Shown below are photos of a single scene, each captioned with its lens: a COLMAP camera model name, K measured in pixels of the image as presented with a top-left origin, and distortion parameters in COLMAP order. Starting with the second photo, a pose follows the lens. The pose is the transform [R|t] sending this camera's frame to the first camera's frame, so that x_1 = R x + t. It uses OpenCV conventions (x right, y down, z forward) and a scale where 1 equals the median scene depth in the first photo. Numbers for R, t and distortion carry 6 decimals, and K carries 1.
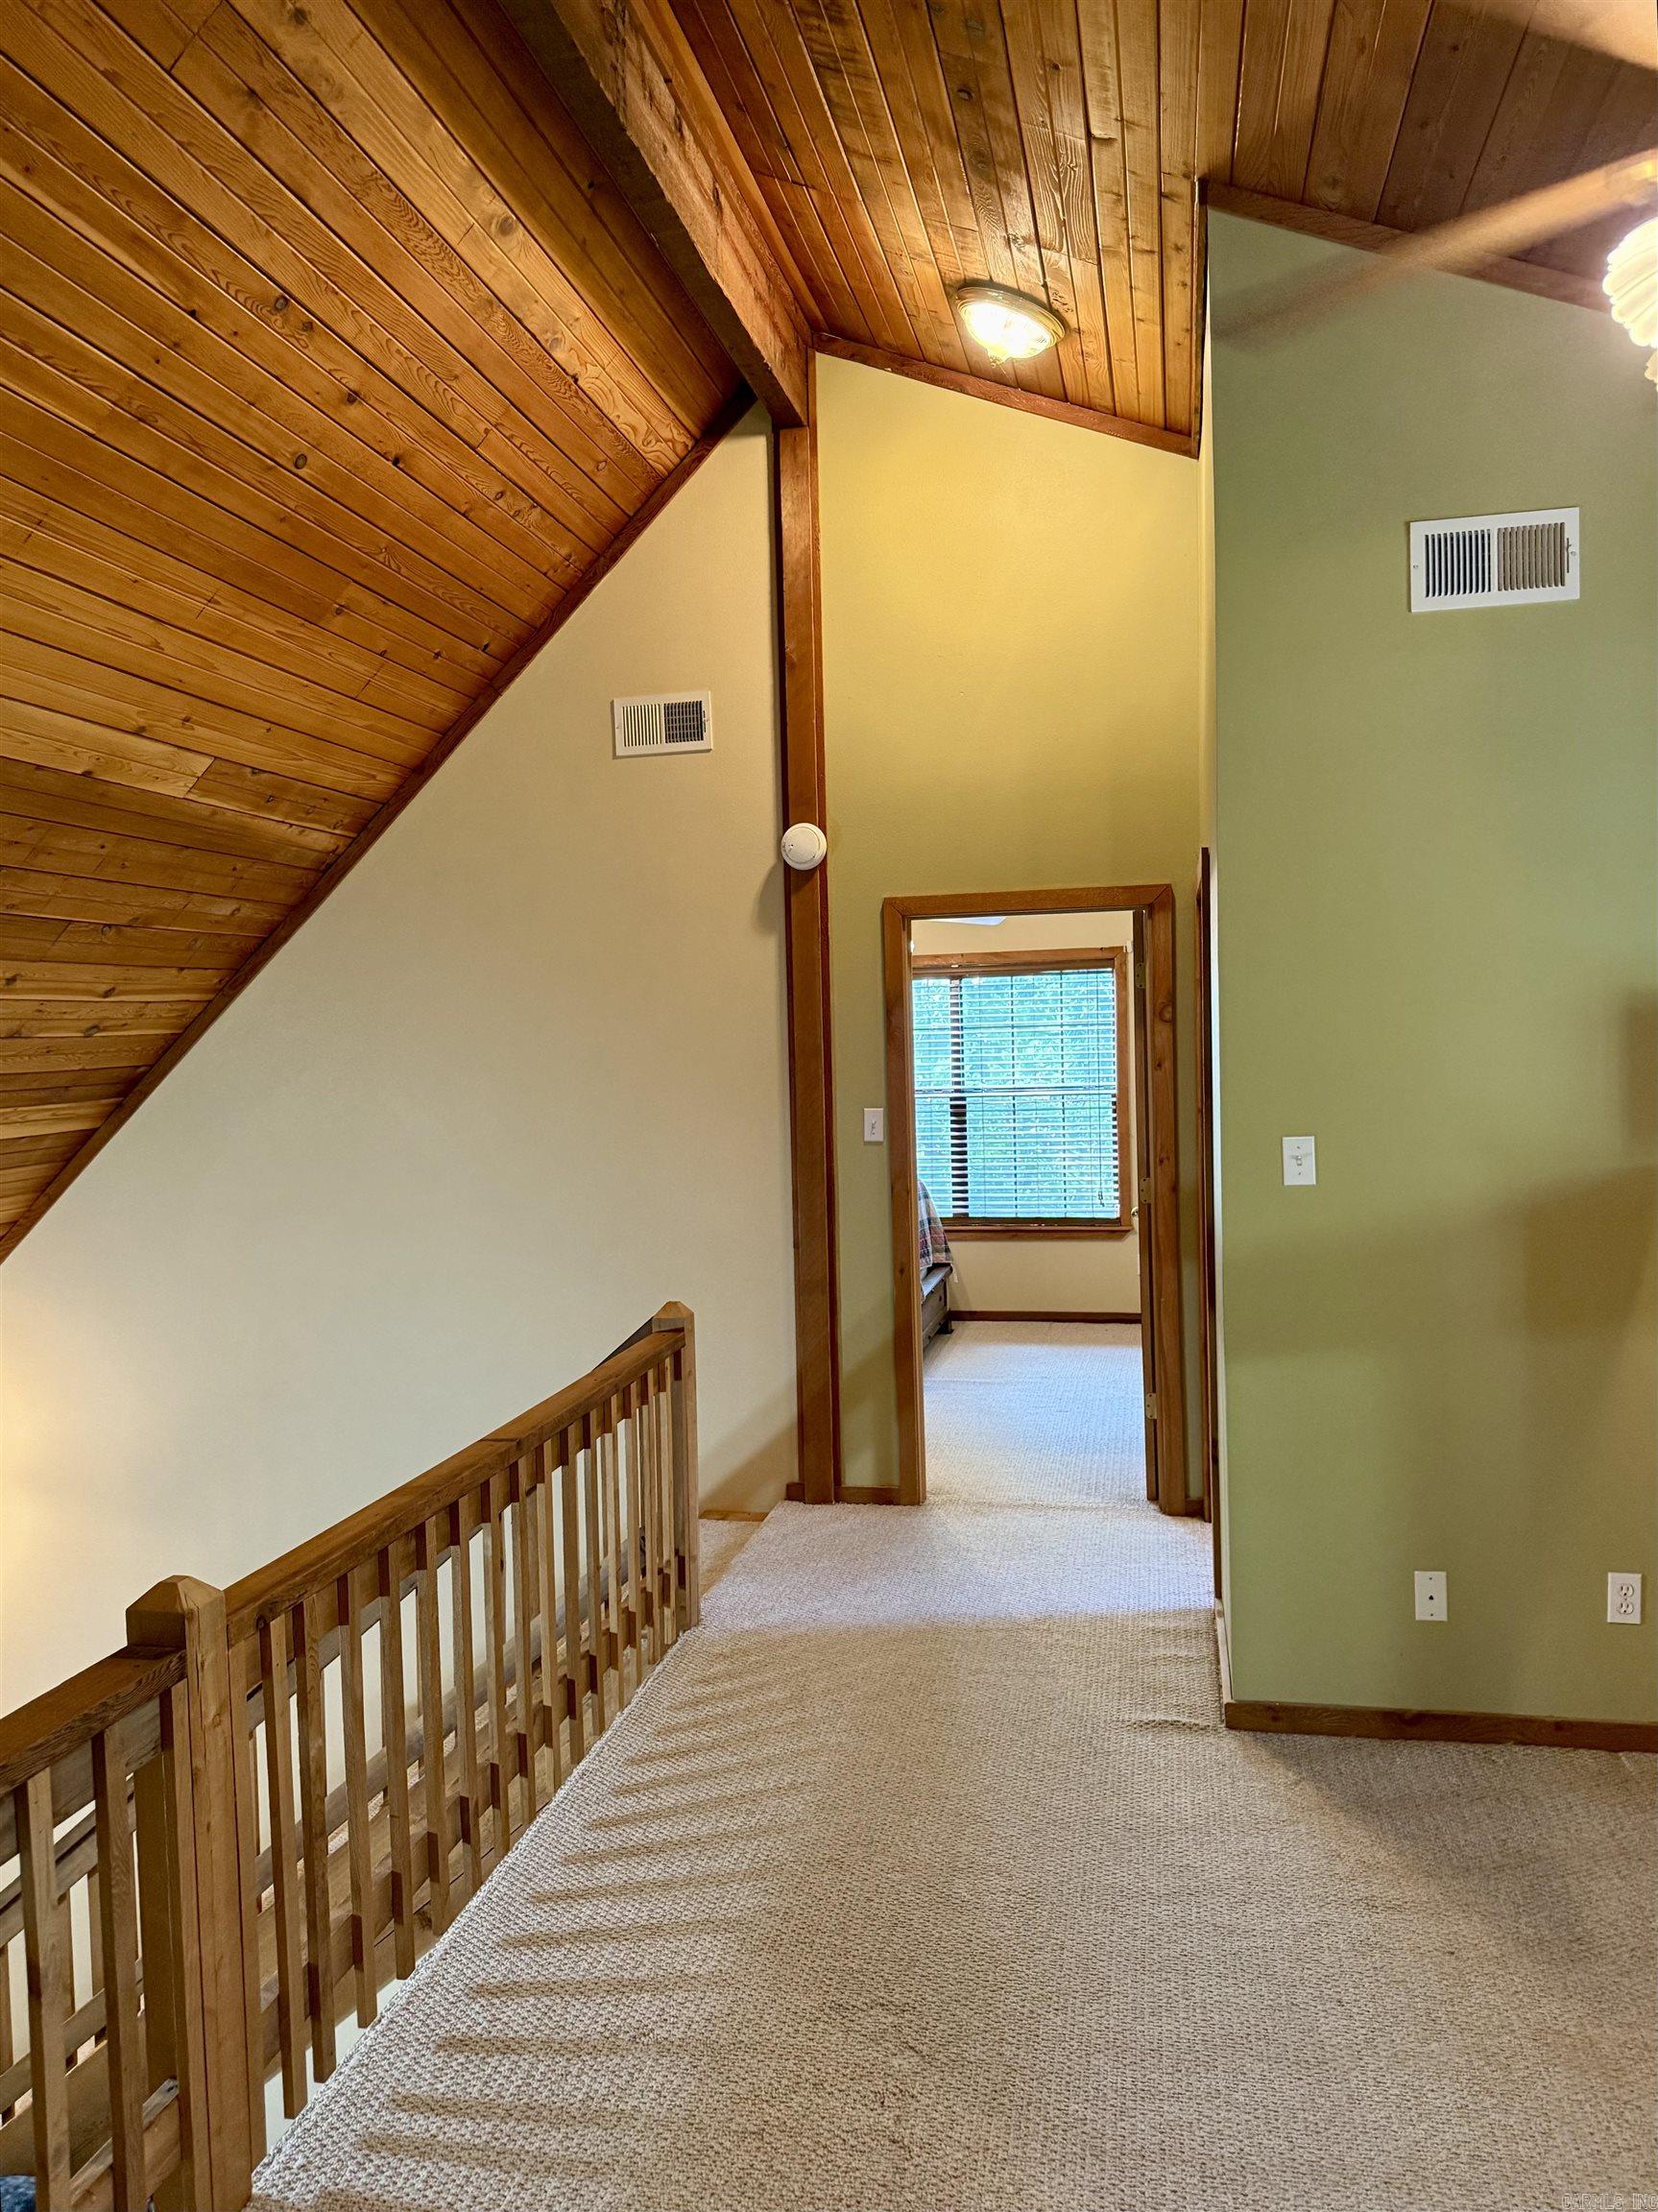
lens RADIAL K [[1568.4, 0, 804.5], [0, 1568.4, 1104.8], [0, 0, 1]] dist [0.119237, -0.175966]
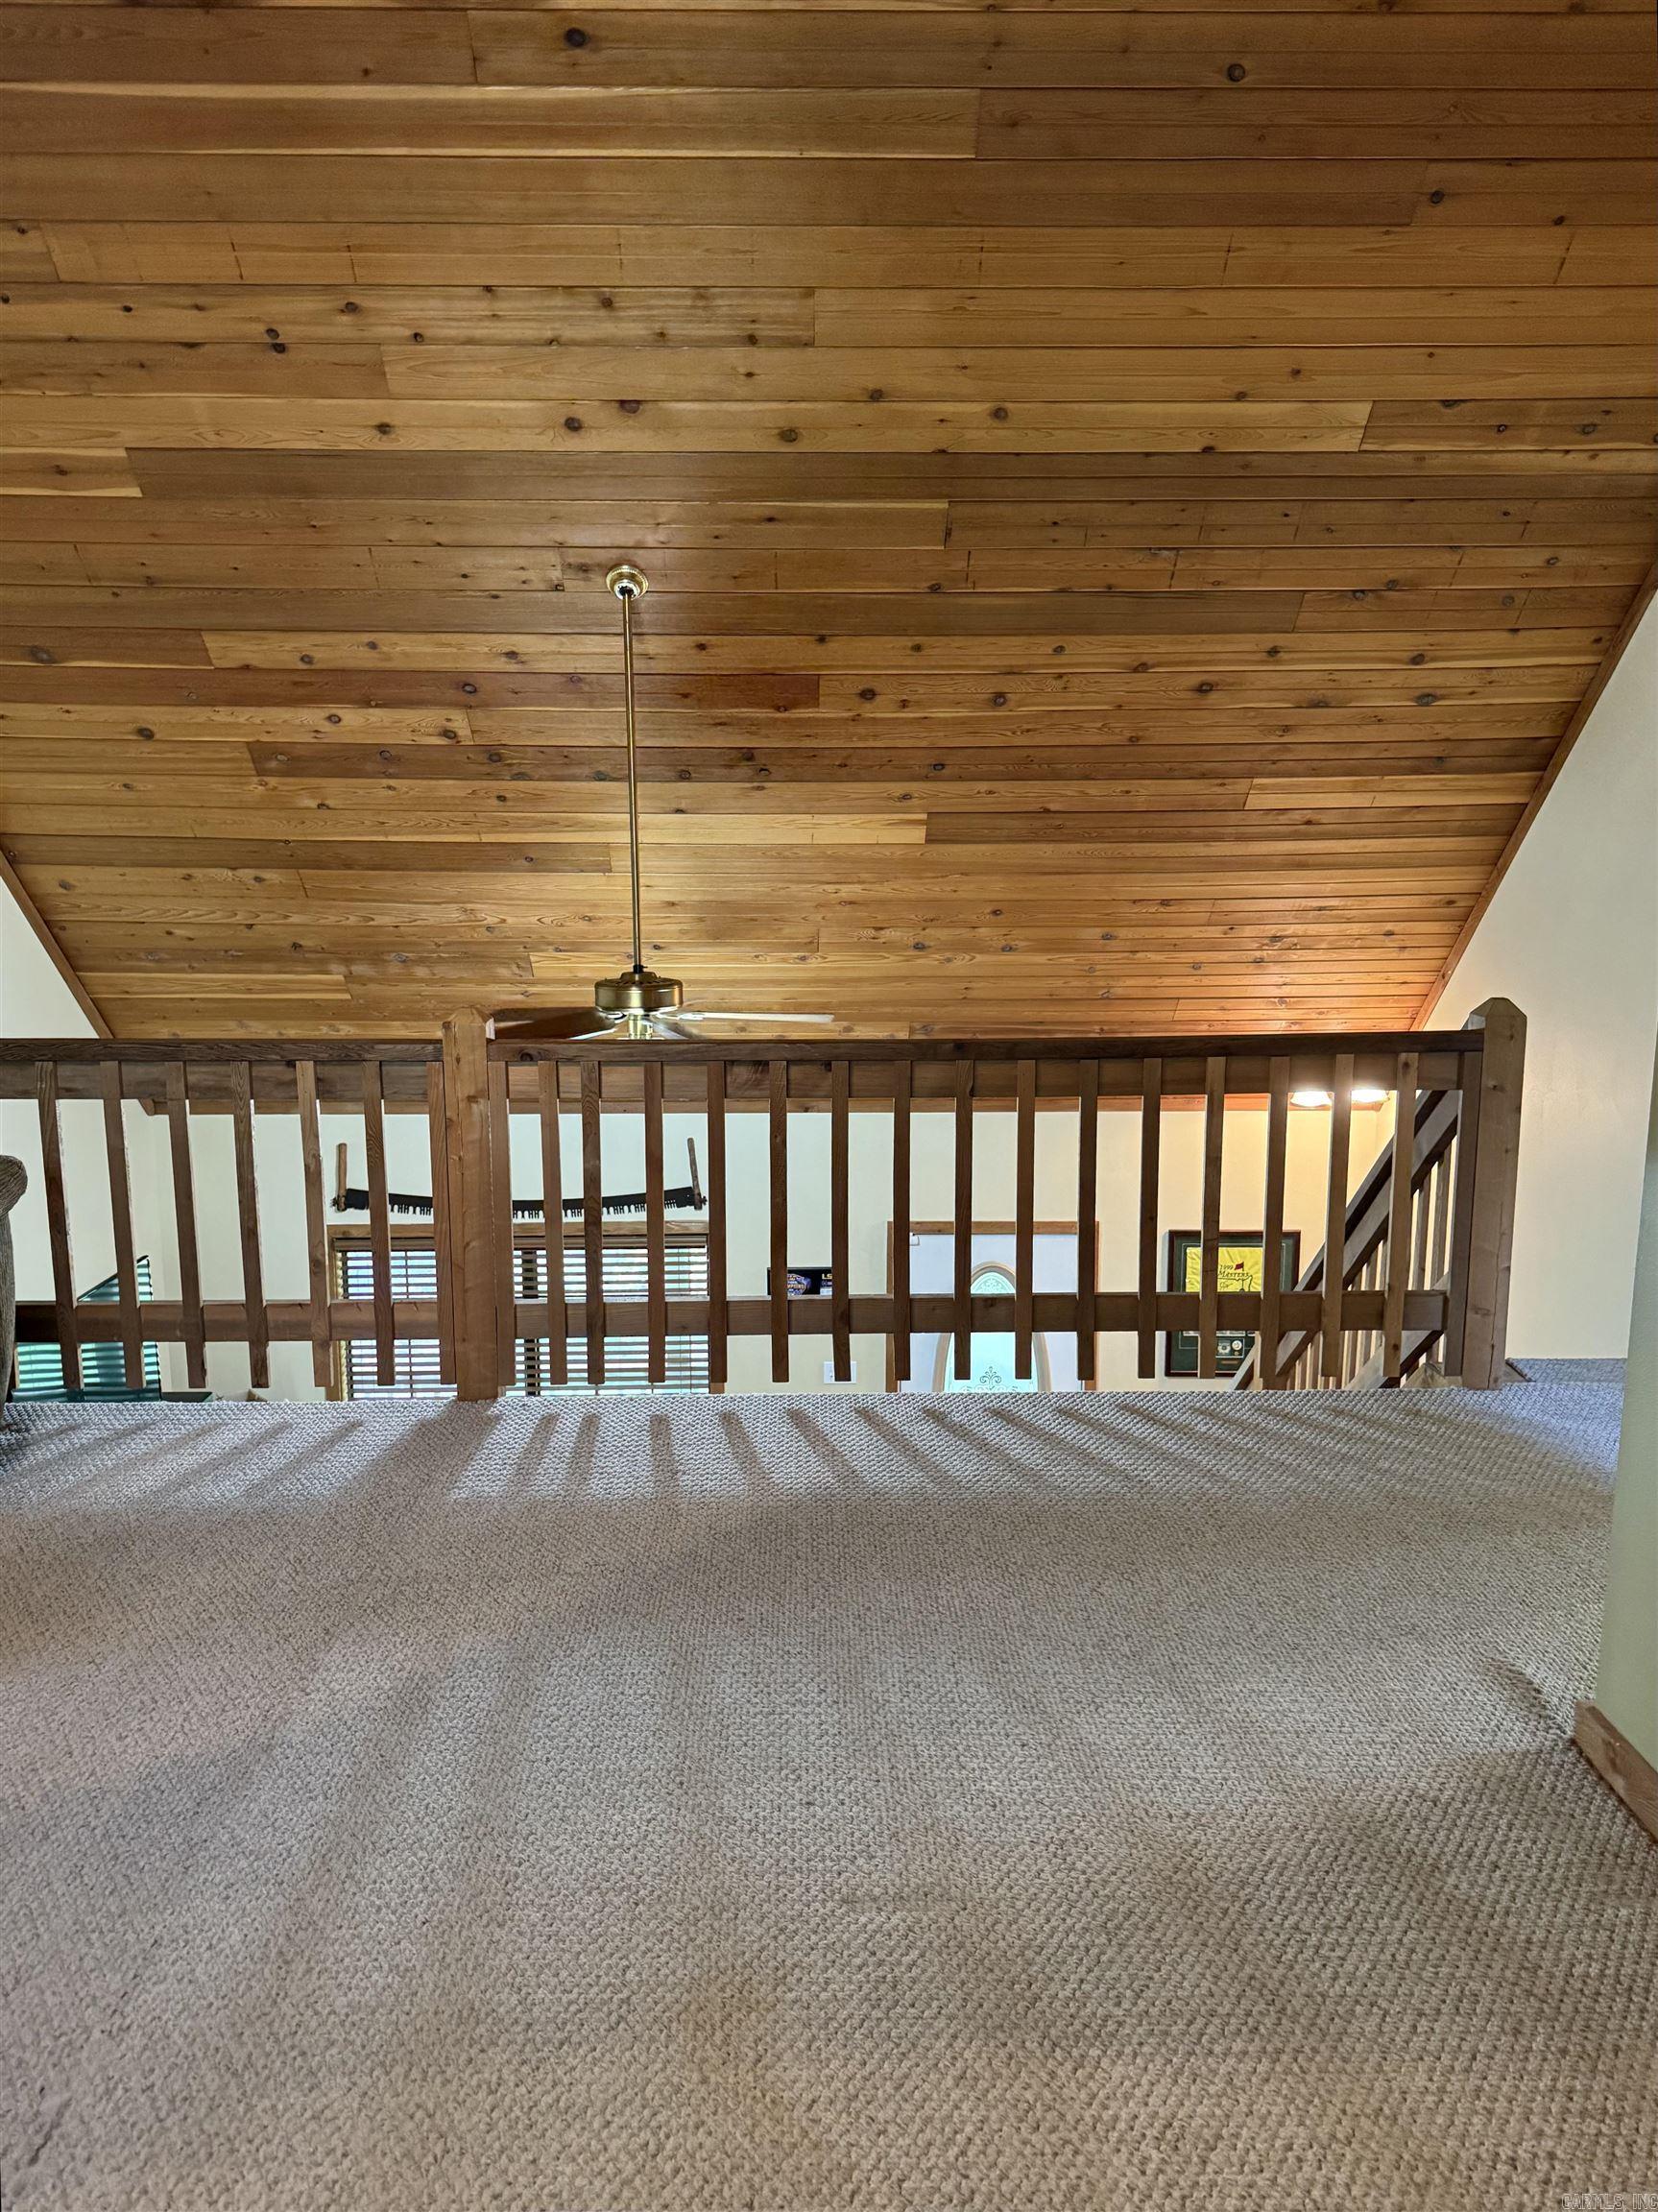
lens RADIAL K [[1590.9, 0, 921.0], [0, 1590.9, 1104.9], [0, 0, 1]] dist [-0.000222, -0.002734]
pose [[0.251752, 0.191086, -0.948740, 0.634446], [-0.040138, 0.981532, 0.187040, 0.040313], [0.966959, -0.009007, 0.254773, 0.522531]]
